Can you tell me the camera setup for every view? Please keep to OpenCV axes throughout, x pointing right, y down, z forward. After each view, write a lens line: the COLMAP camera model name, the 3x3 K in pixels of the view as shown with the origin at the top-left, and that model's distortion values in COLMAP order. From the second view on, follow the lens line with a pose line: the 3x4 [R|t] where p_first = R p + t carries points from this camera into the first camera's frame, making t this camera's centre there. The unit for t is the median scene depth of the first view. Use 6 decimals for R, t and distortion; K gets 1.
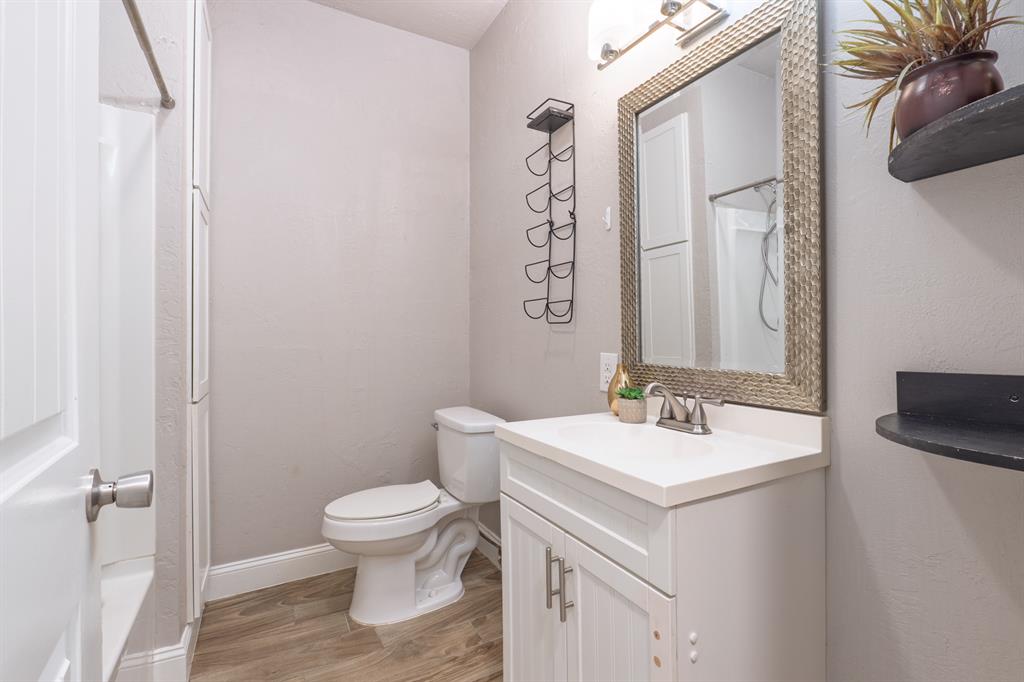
lens RADIAL K [[469.1, 0, 511.9], [0, 469.1, 339.3], [0, 0, 1]] dist [-0.010277, 0.000375]
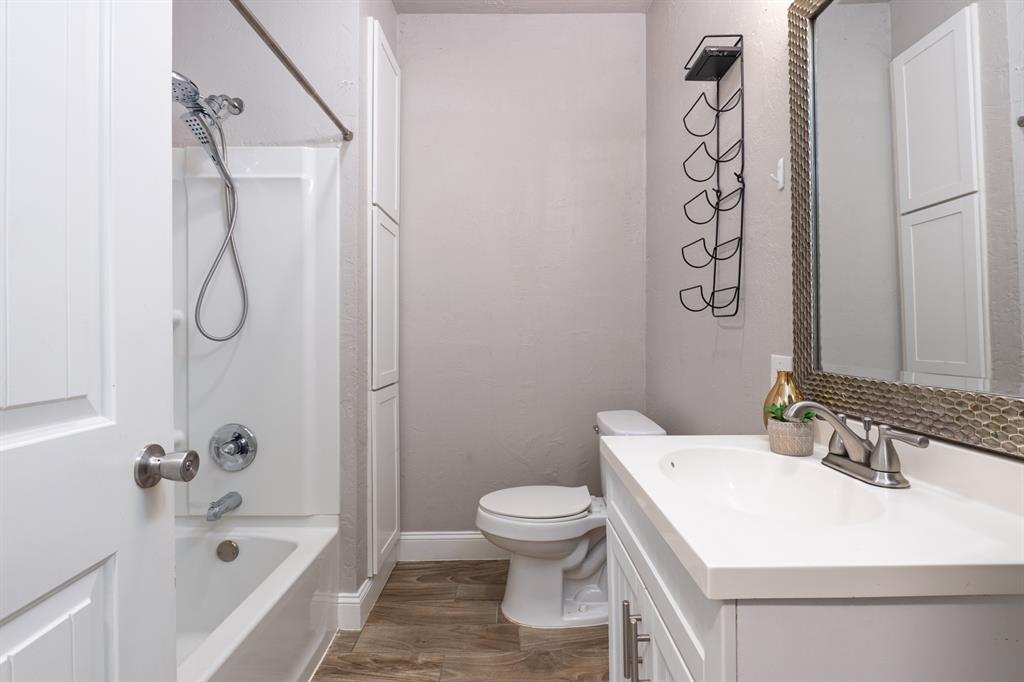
lens RADIAL K [[469.1, 0, 511.9], [0, 469.1, 339.3], [0, 0, 1]] dist [-0.010277, 0.000375]
pose [[0.877421, 0.005946, -0.479684, 0.179914], [-0.001479, 0.999952, 0.009691, -0.002830], [0.479719, -0.007794, 0.877388, 0.138315]]
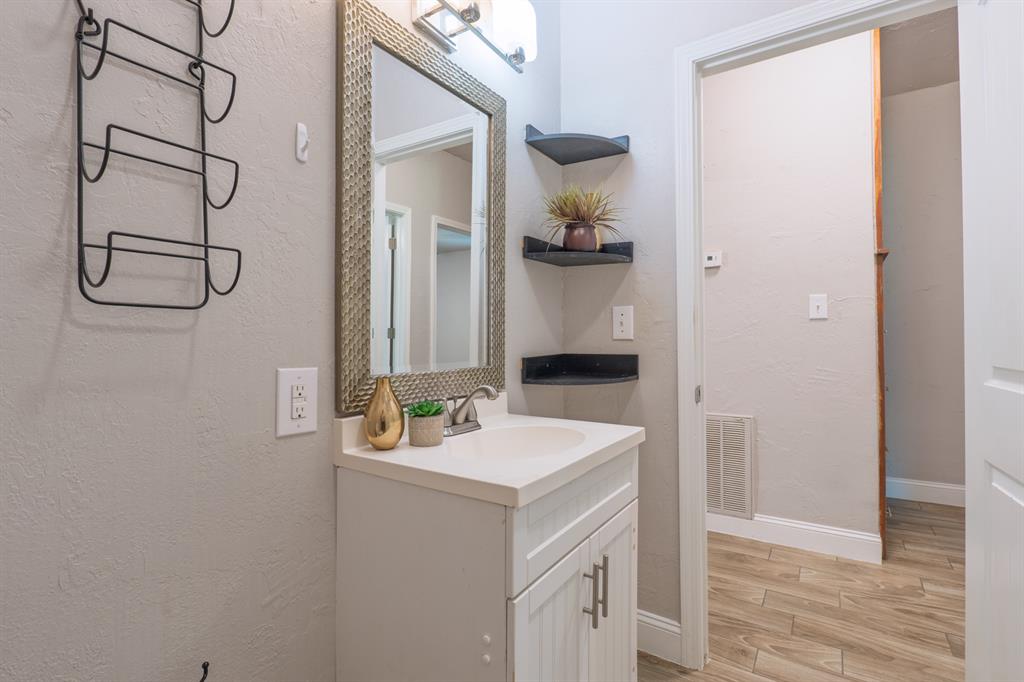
lens RADIAL K [[469.1, 0, 511.9], [0, 469.1, 339.3], [0, 0, 1]] dist [-0.010277, 0.000375]
pose [[-0.455492, 0.001224, 0.890239, -0.426962], [0.009580, 0.999948, 0.003527, -0.005259], [-0.890188, 0.010135, -0.455480, 0.988351]]
